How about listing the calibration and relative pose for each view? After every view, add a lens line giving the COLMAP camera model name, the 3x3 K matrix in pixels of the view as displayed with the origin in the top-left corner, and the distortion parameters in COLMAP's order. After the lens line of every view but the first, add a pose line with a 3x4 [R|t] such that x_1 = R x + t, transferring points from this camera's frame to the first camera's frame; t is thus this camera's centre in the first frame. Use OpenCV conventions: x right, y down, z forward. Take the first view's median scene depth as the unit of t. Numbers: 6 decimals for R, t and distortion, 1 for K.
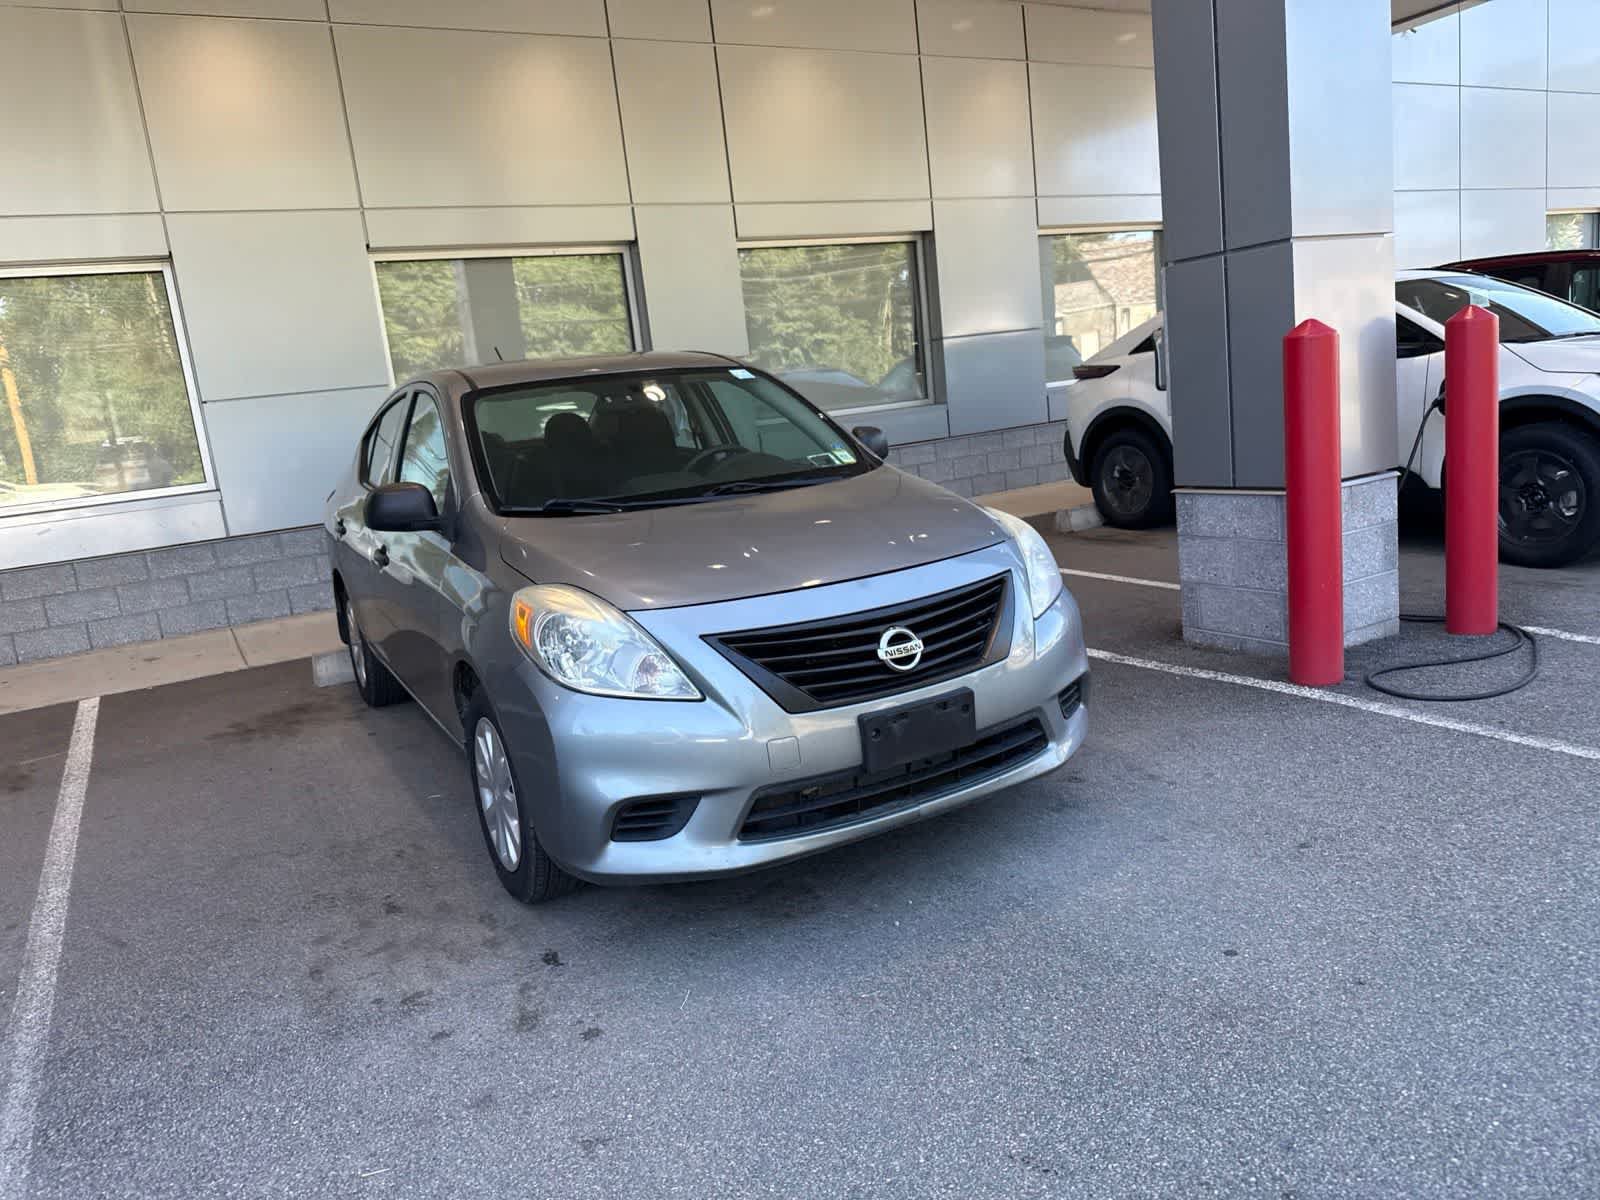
lens RADIAL K [[1125.0, 0, 794.0], [0, 1125.0, 605.1], [0, 0, 1]] dist [0.042927, -0.058380]
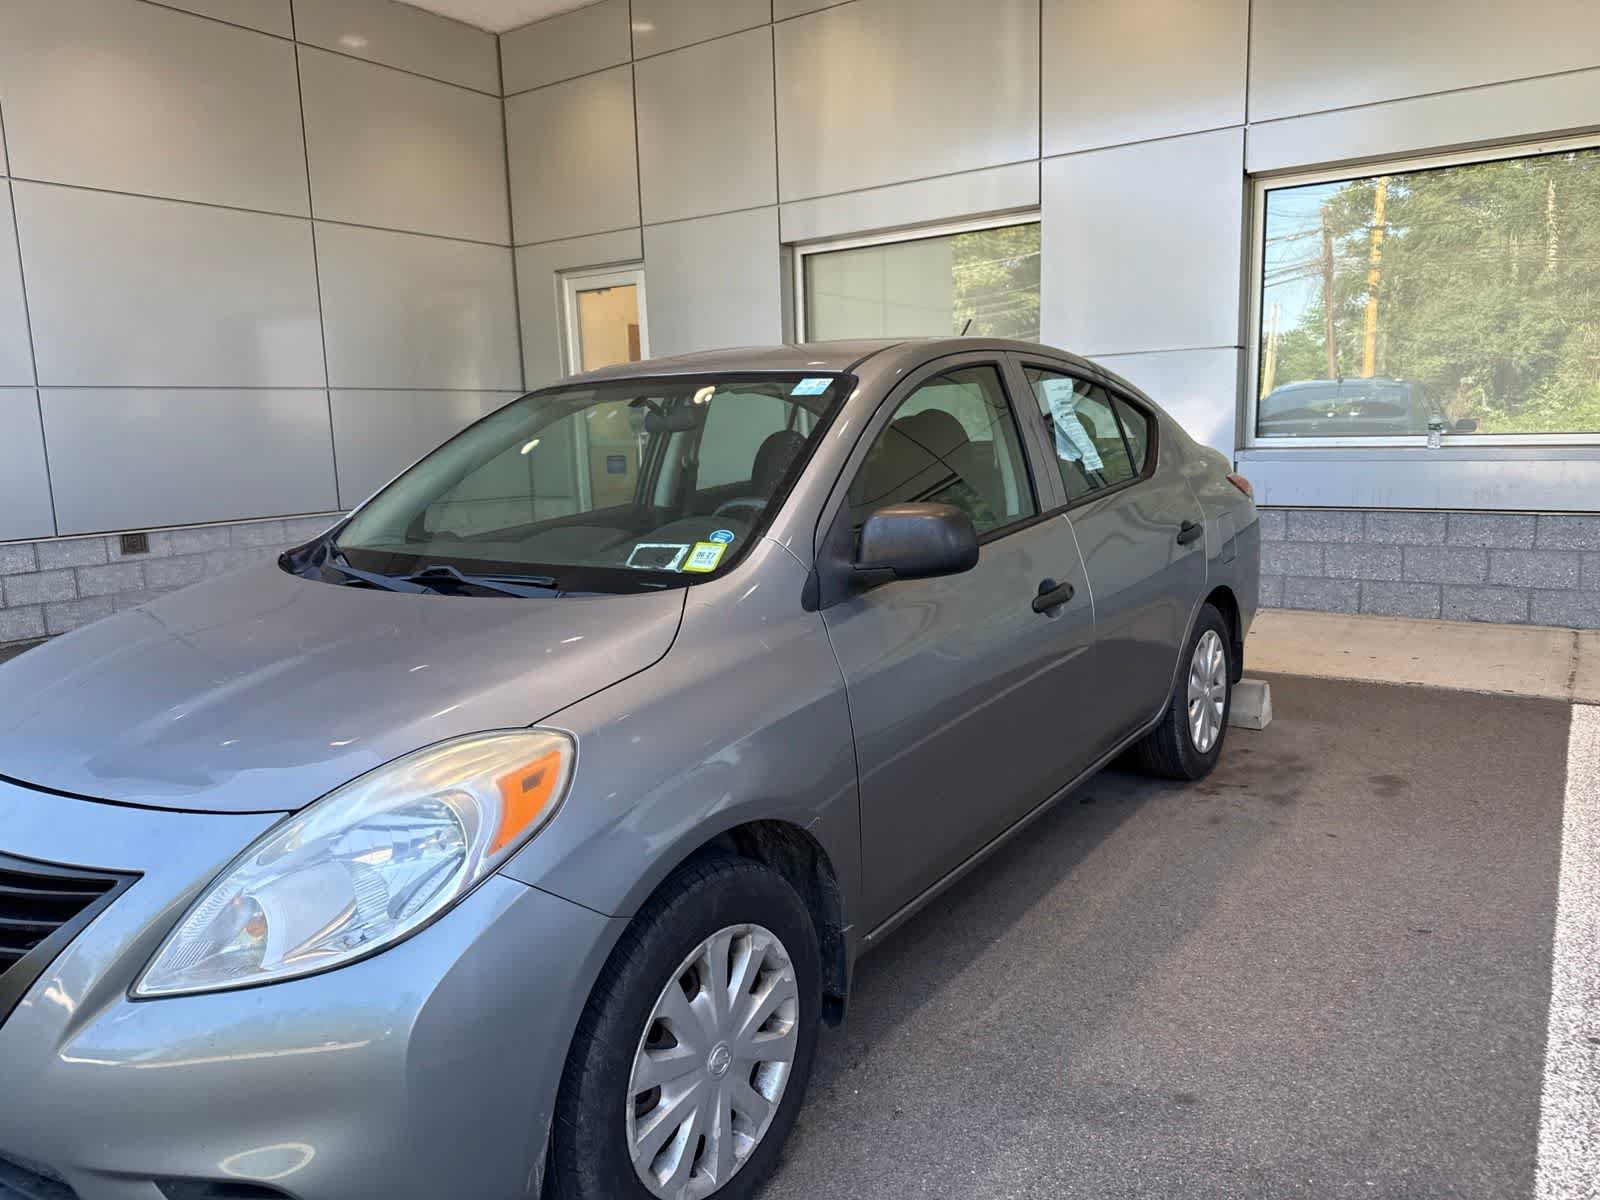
lens RADIAL K [[1125.0, 0, 808.9], [0, 1125.0, 612.1], [0, 0, 1]] dist [0.042927, -0.058380]
pose [[0.432570, 0.242815, -0.868288, 0.646333], [-0.182490, 0.966698, 0.179421, -0.254262], [0.882939, 0.080842, 0.462476, 0.948567]]
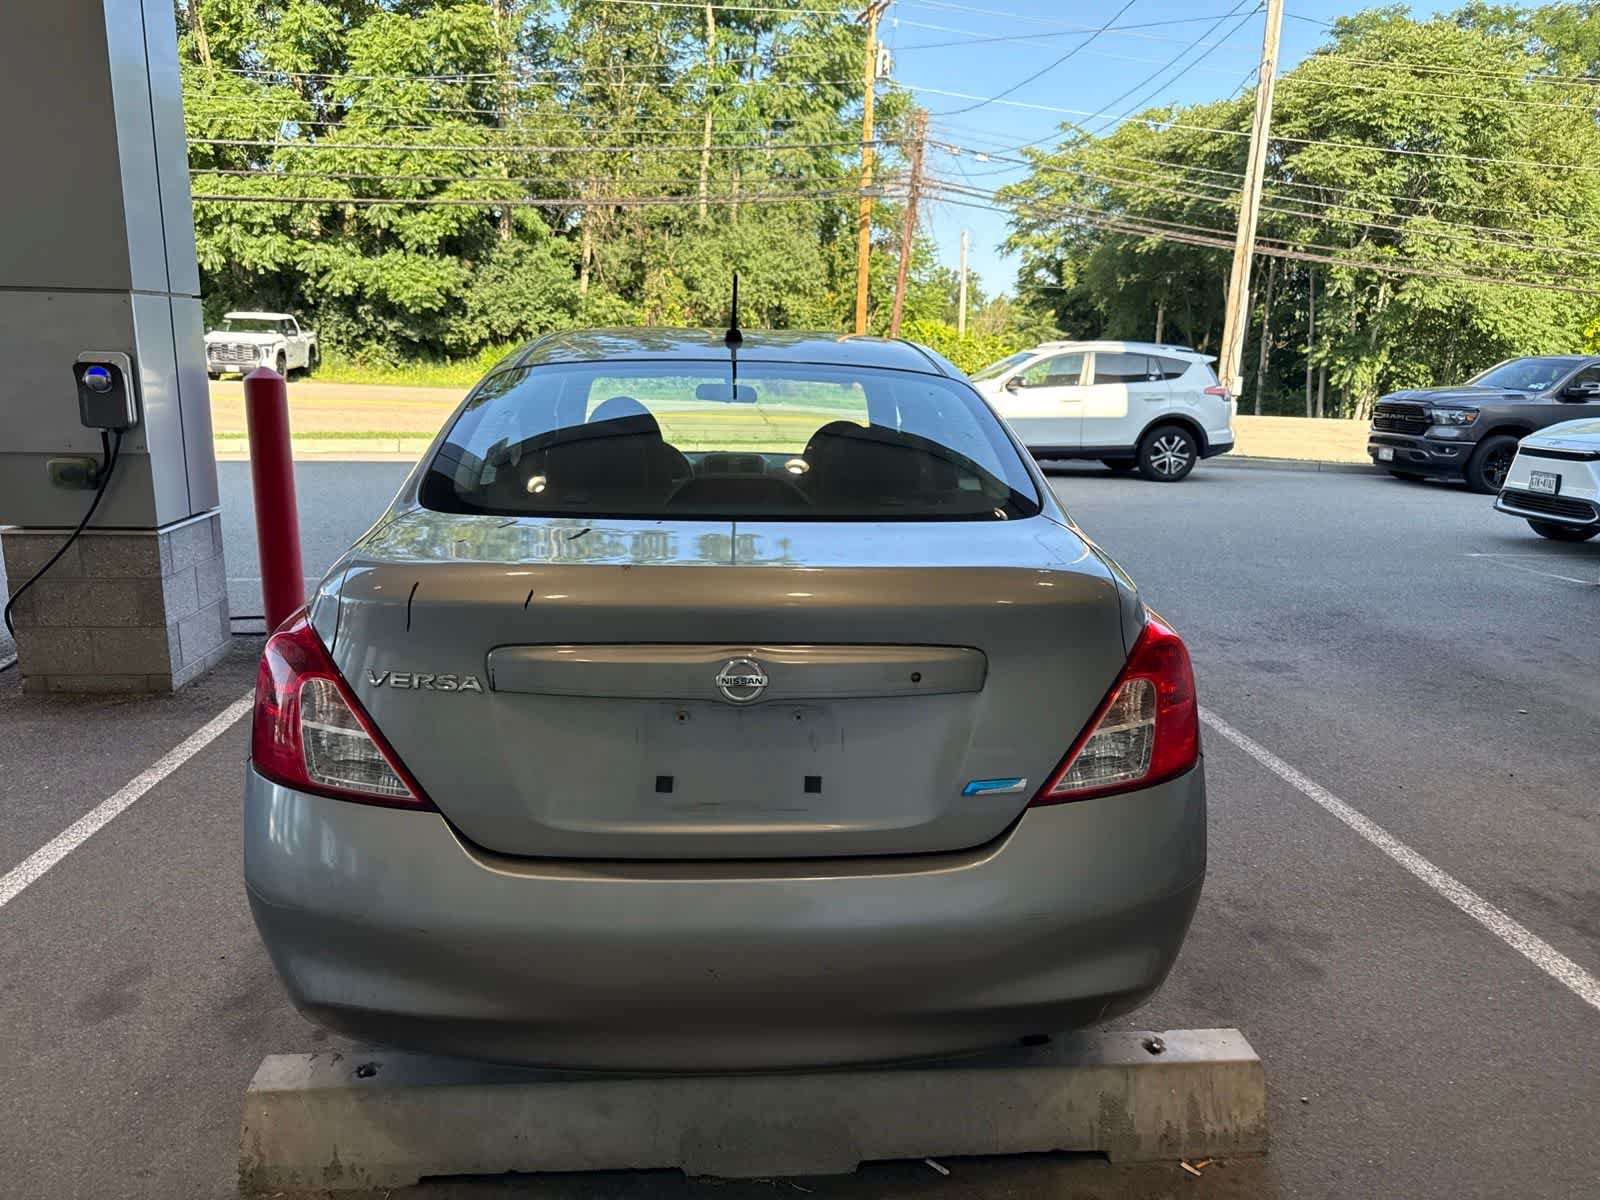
lens RADIAL K [[1125.0, 0, 791.5], [0, 1125.0, 599.6], [0, 0, 1]] dist [0.042927, -0.058380]
pose [[-0.900313, -0.007945, 0.435171, -0.825296], [0.152823, 0.930404, 0.333157, -0.422692], [-0.407531, 0.366450, -0.836441, 2.397591]]
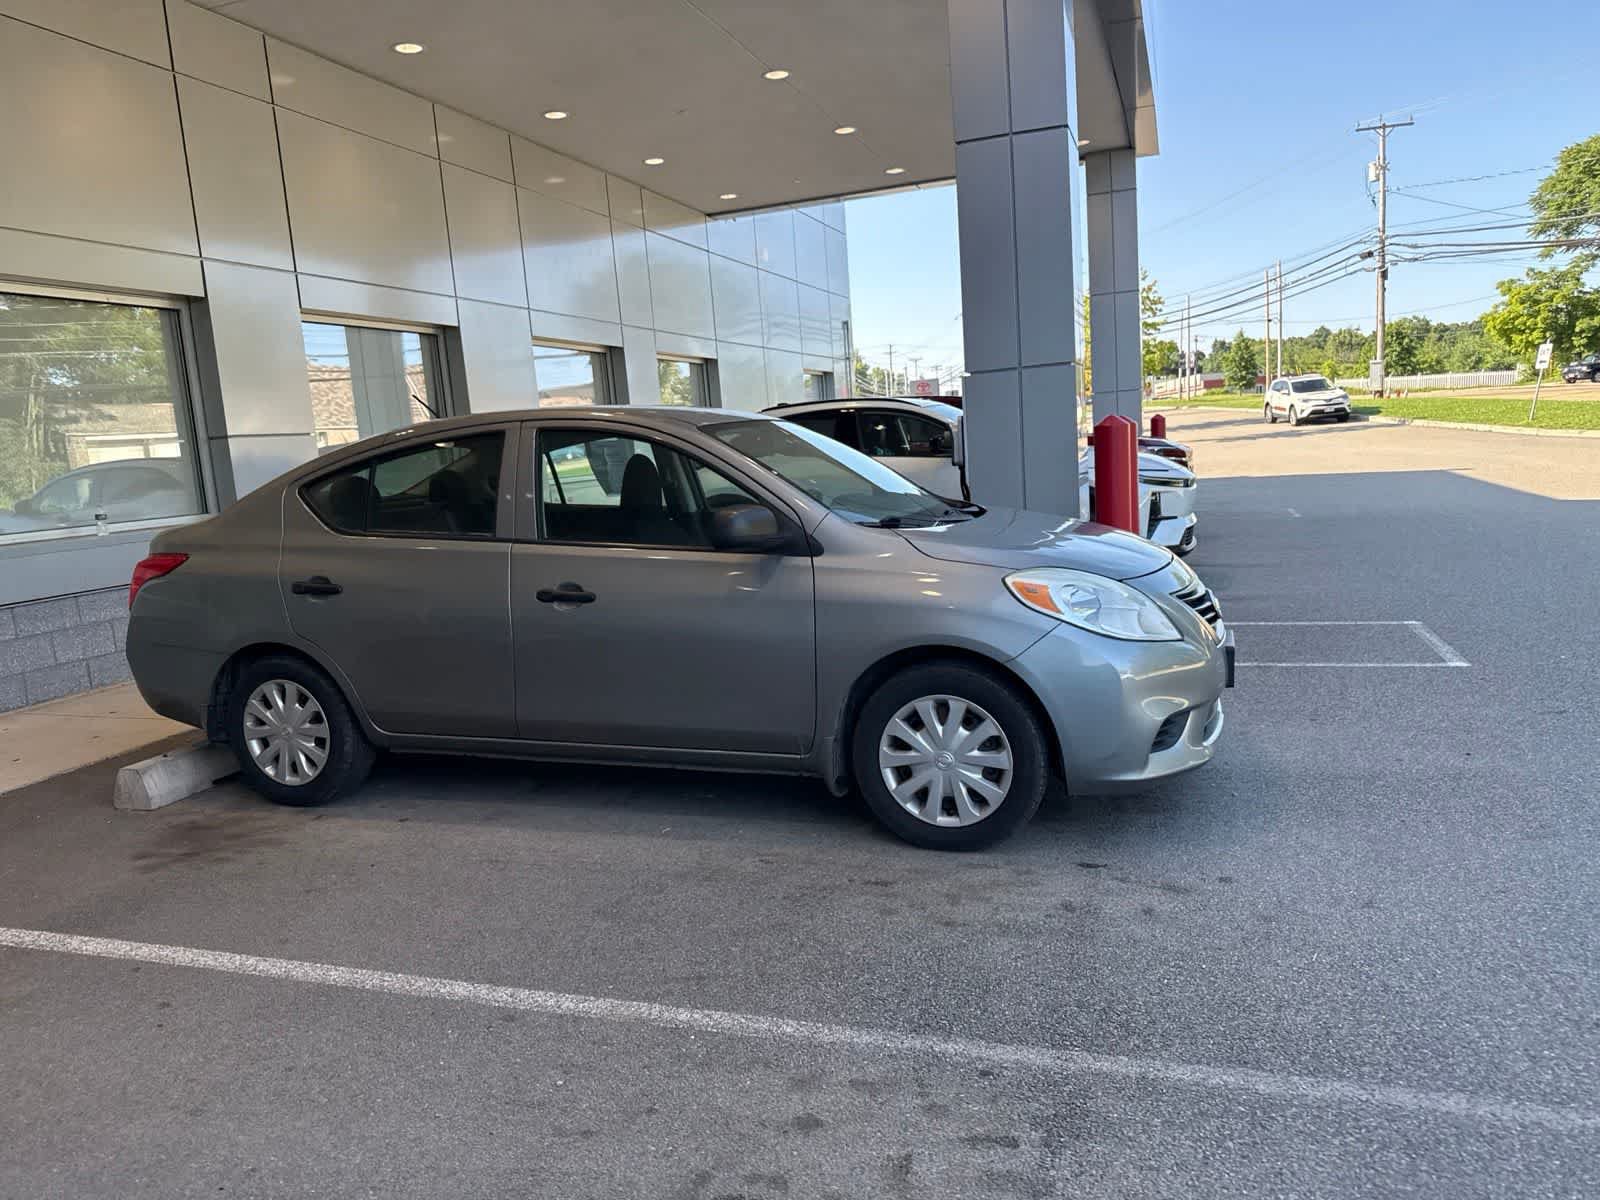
lens RADIAL K [[1125.0, 0, 792.8], [0, 1125.0, 607.6], [0, 0, 1]] dist [0.042927, -0.058380]
pose [[0.755147, -0.044606, 0.654037, -1.067824], [0.113218, 0.991565, -0.063094, 0.062708], [-0.645705, 0.121694, 0.753827, 0.206261]]
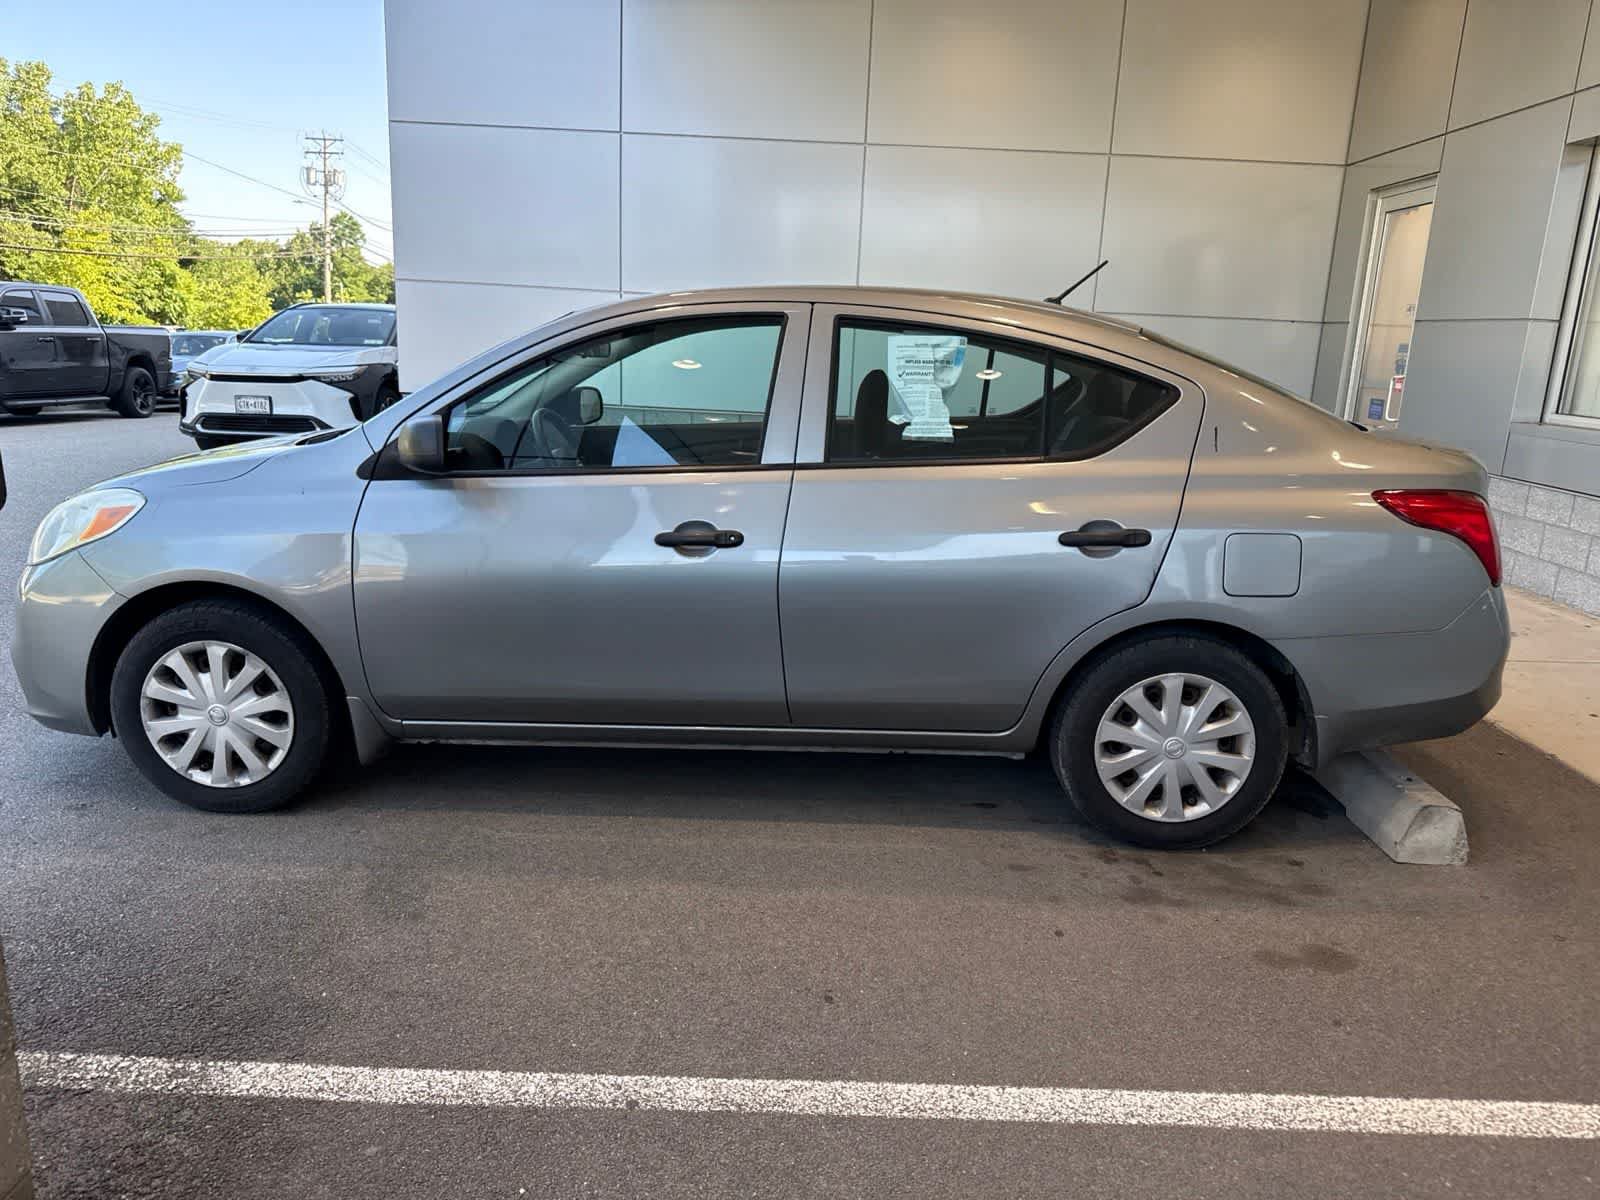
lens RADIAL K [[1125.0, 0, 808.9], [0, 1125.0, 609.9], [0, 0, 1]] dist [0.042927, -0.058380]
pose [[-0.512592, 0.288336, -0.808771, 0.693286], [-0.144450, 0.899546, 0.412250, -0.483766], [0.846394, 0.328144, -0.419451, 1.989642]]
